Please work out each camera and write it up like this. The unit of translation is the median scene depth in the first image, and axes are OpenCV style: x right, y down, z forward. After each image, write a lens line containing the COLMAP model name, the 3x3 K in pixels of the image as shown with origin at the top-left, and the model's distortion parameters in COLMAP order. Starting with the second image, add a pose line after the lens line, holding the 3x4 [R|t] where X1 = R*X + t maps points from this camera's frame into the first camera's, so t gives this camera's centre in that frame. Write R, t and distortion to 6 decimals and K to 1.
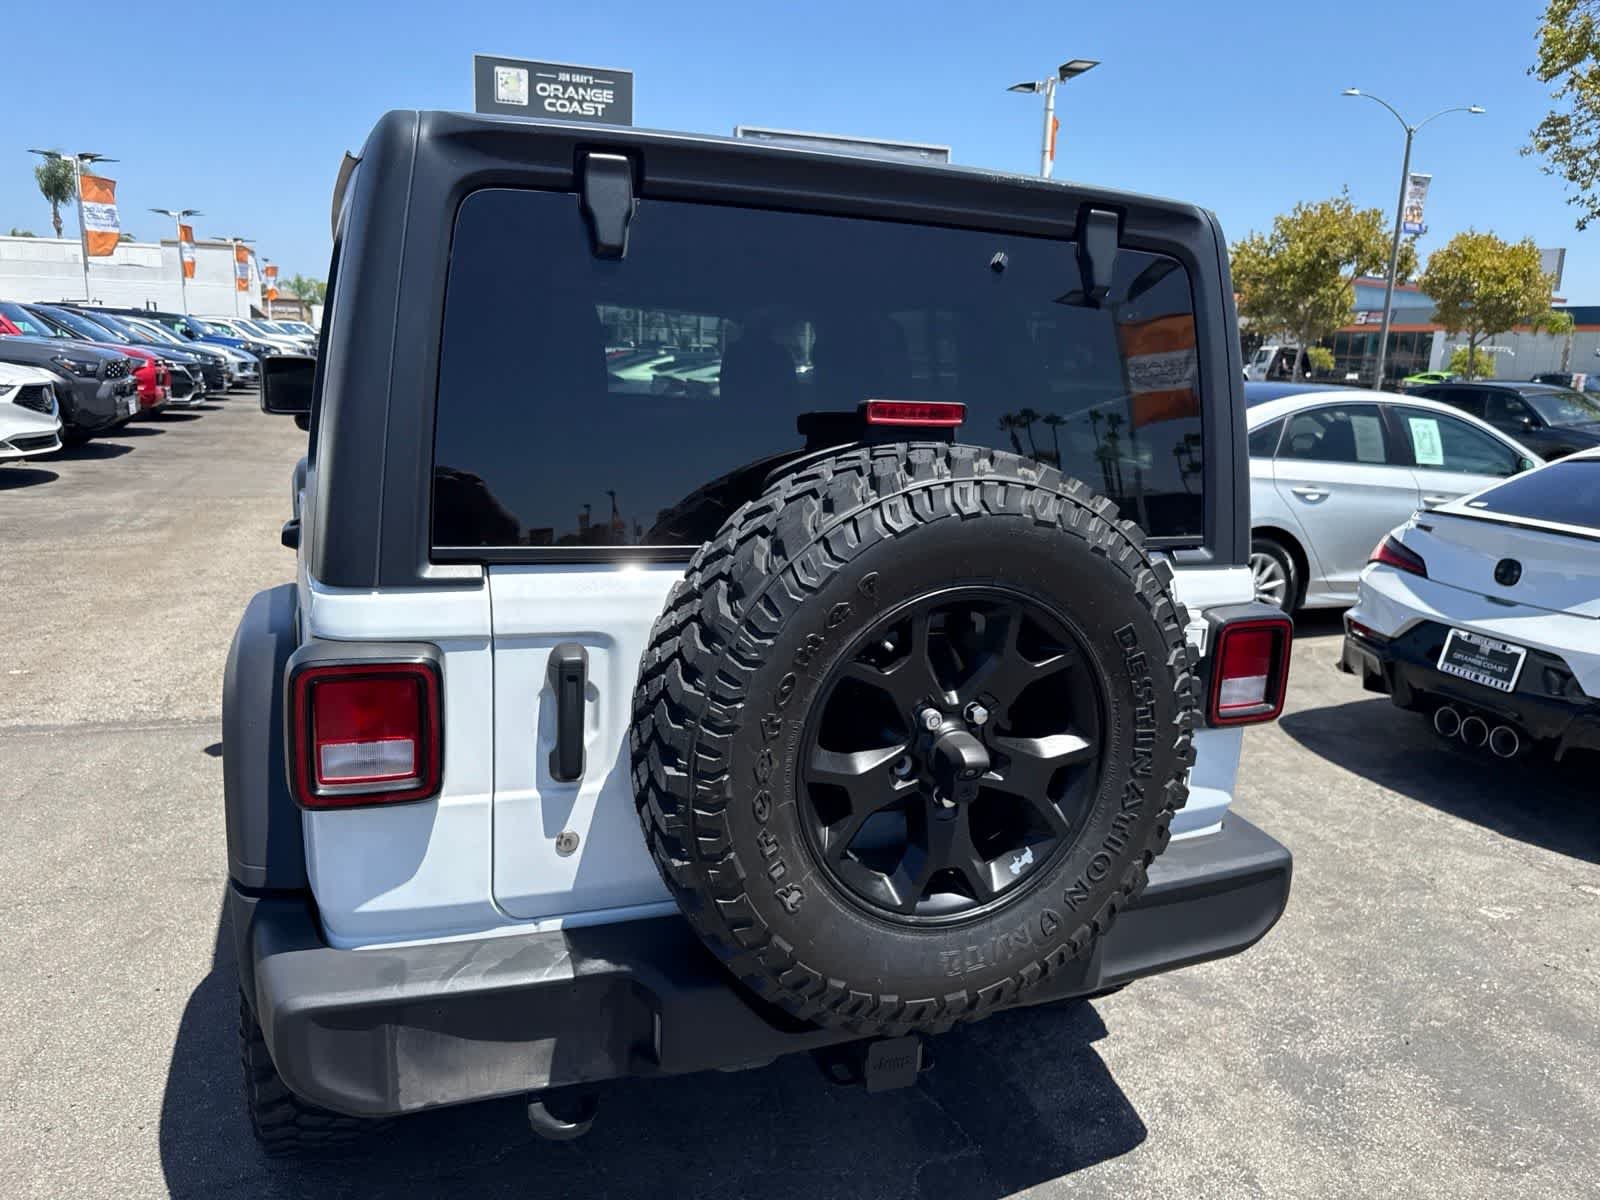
lens RADIAL K [[1141.3, 0, 801.6], [0, 1141.3, 601.2], [0, 0, 1]] dist [0.005891, -0.007466]
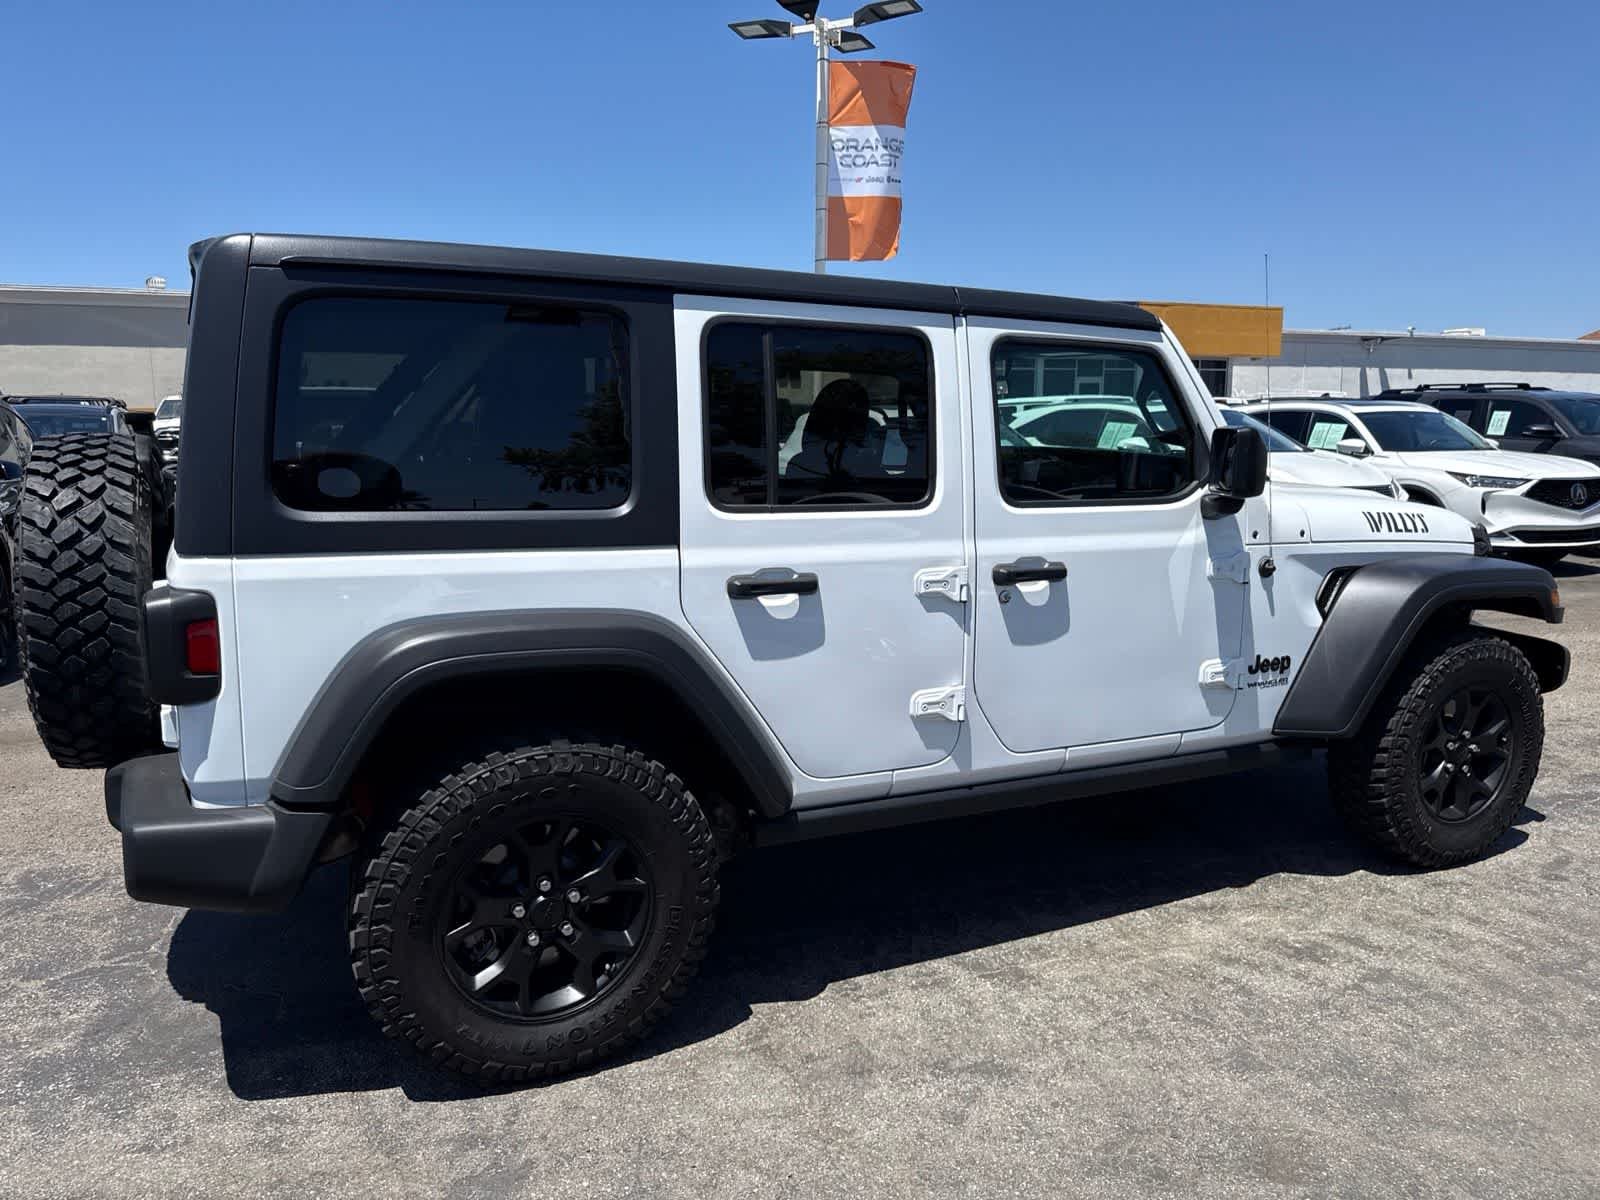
lens RADIAL K [[1137.3, 0, 806.8], [0, 1137.3, 598.1], [0, 0, 1]] dist [0.017052, -0.021411]
pose [[0.067958, 0.112353, -0.991342, 1.430564], [-0.213417, 0.972276, 0.095562, -0.211377], [0.974595, 0.205075, 0.090052, 1.412279]]
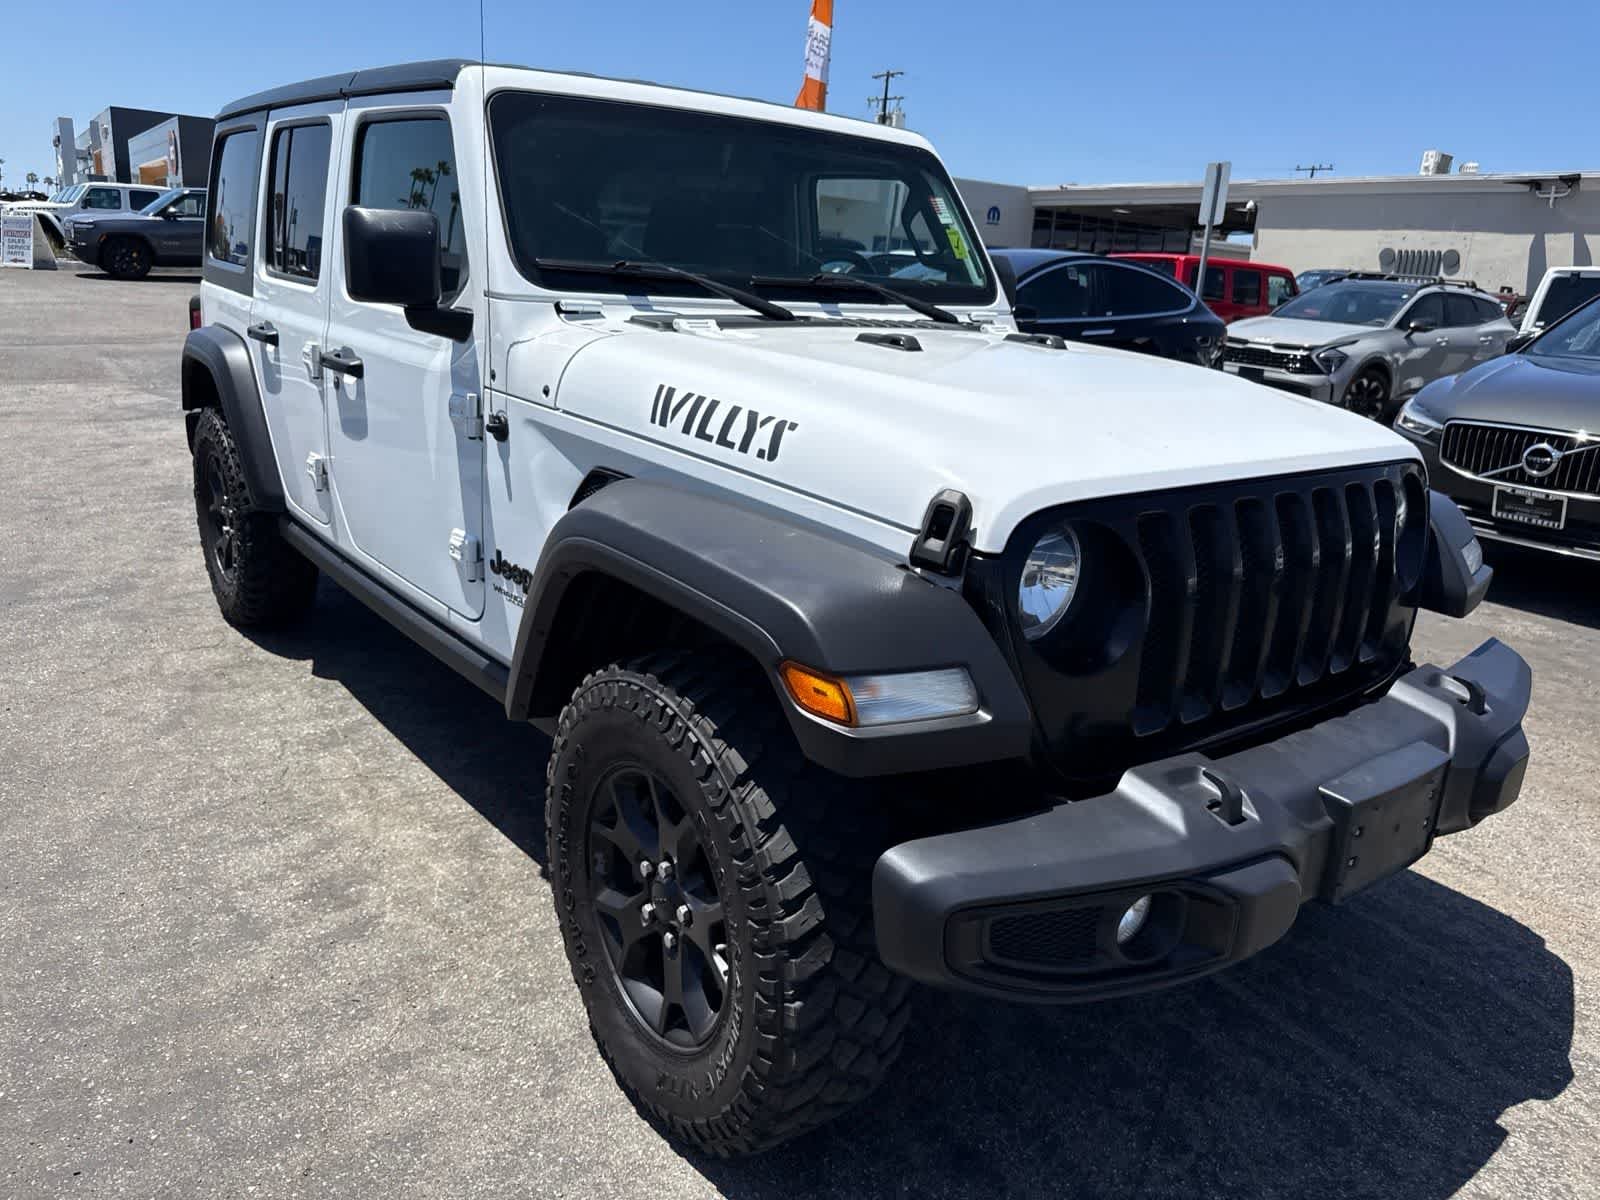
lens RADIAL K [[1145.6, 0, 813.4], [0, 1145.6, 603.0], [0, 0, 1]] dist [0.002765, -0.007831]
pose [[-0.953302, -0.017605, -0.301504, -0.060293], [-0.161071, 0.874113, 0.458239, -0.639241], [0.255481, 0.485404, -0.836130, 3.243875]]
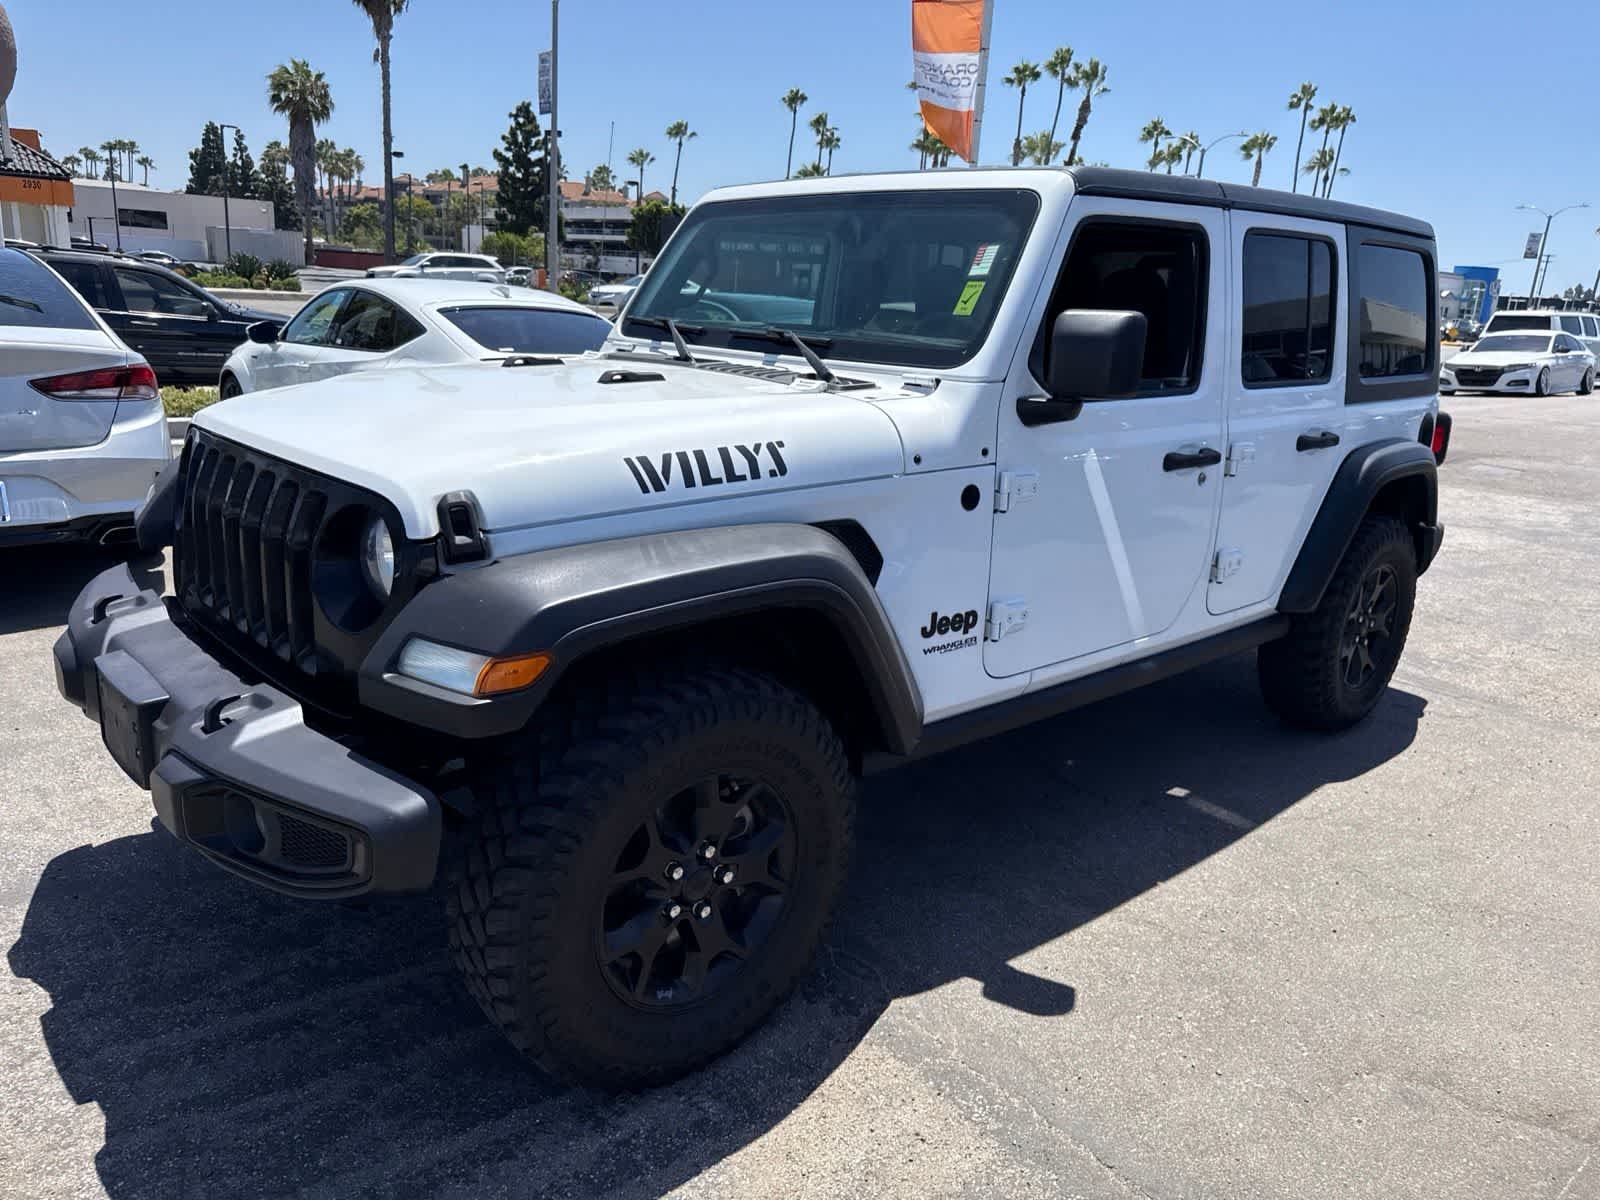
lens RADIAL K [[1138.4, 0, 807.7], [0, 1138.4, 600.8], [0, 0, 1]] dist [0.018561, -0.019874]
pose [[-0.357686, -0.305872, 0.882328, -1.812456], [0.132068, 0.918771, 0.372045, -0.578336], [-0.924456, 0.249603, -0.288235, 2.428499]]
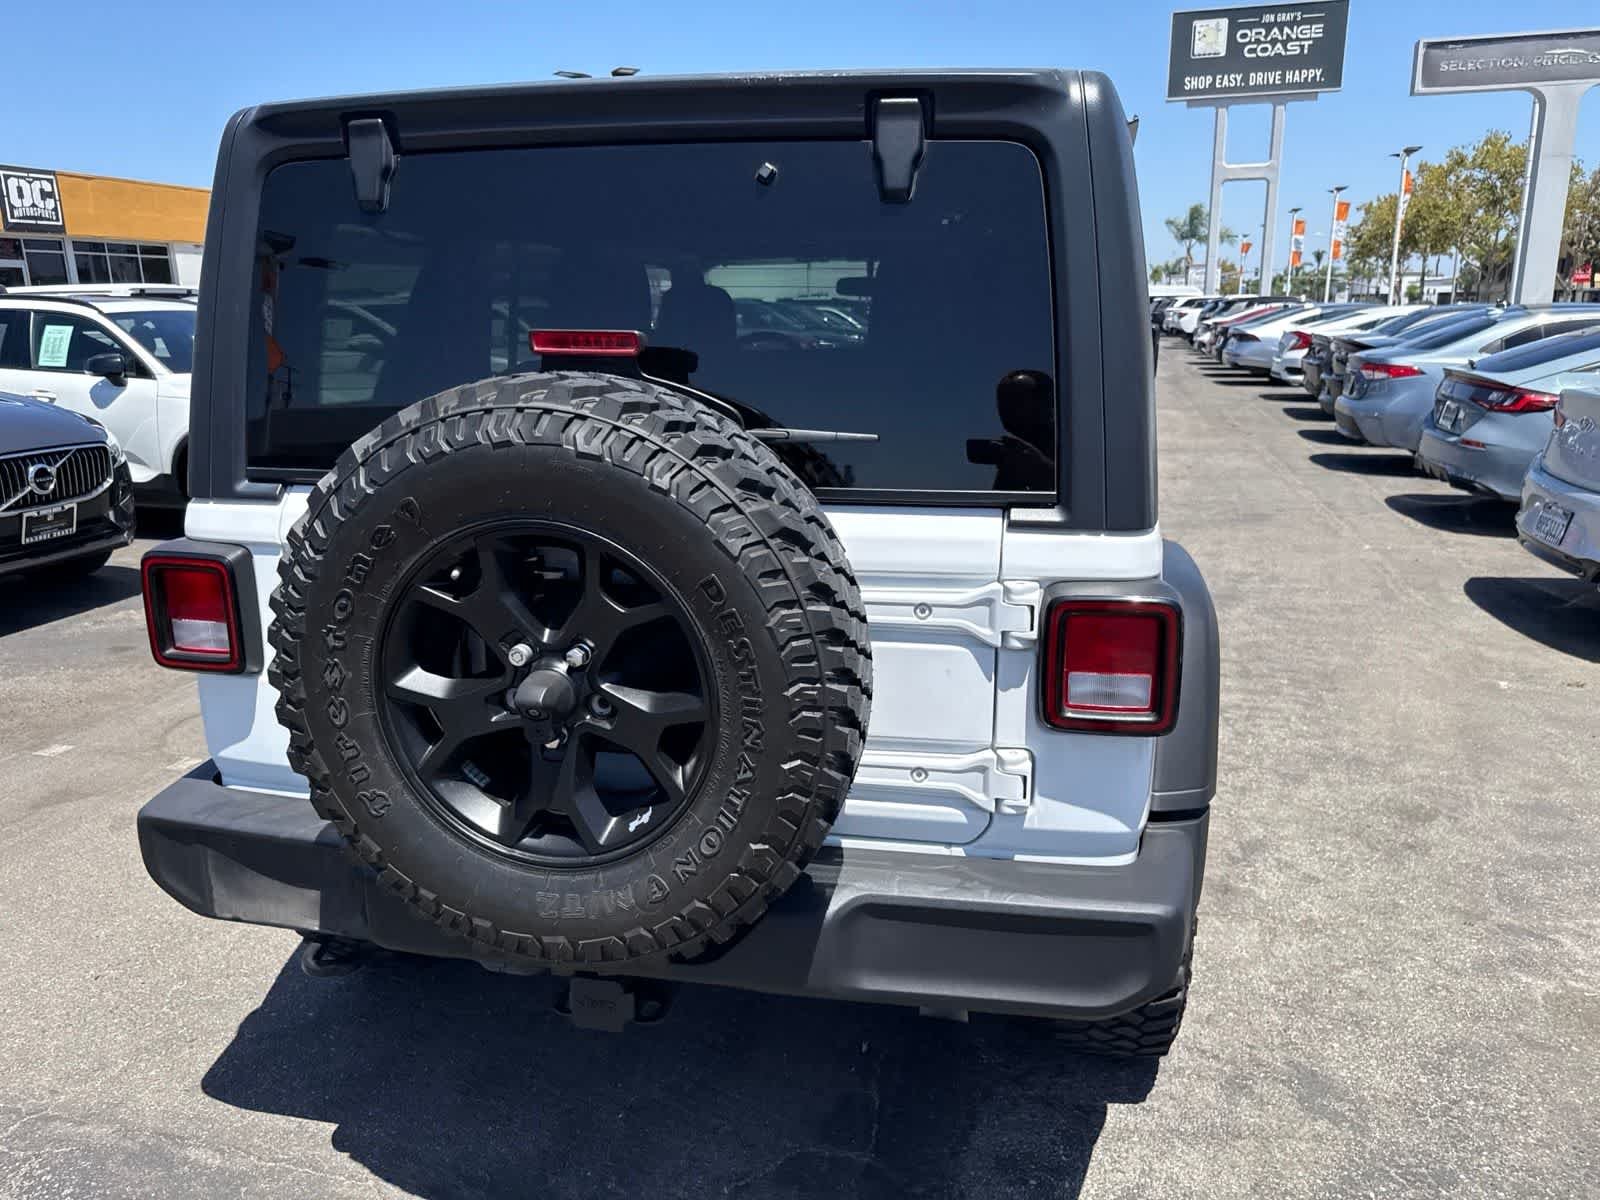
lens RADIAL K [[1131.0, 0, 806.5], [0, 1131.0, 603.9], [0, 0, 1]] dist [0.030251, -0.035461]
pose [[0.834164, 0.088482, -0.544373, 0.597615], [-0.072576, 0.996074, 0.050690, -0.005190], [0.546721, -0.002775, 0.837310, 0.219341]]
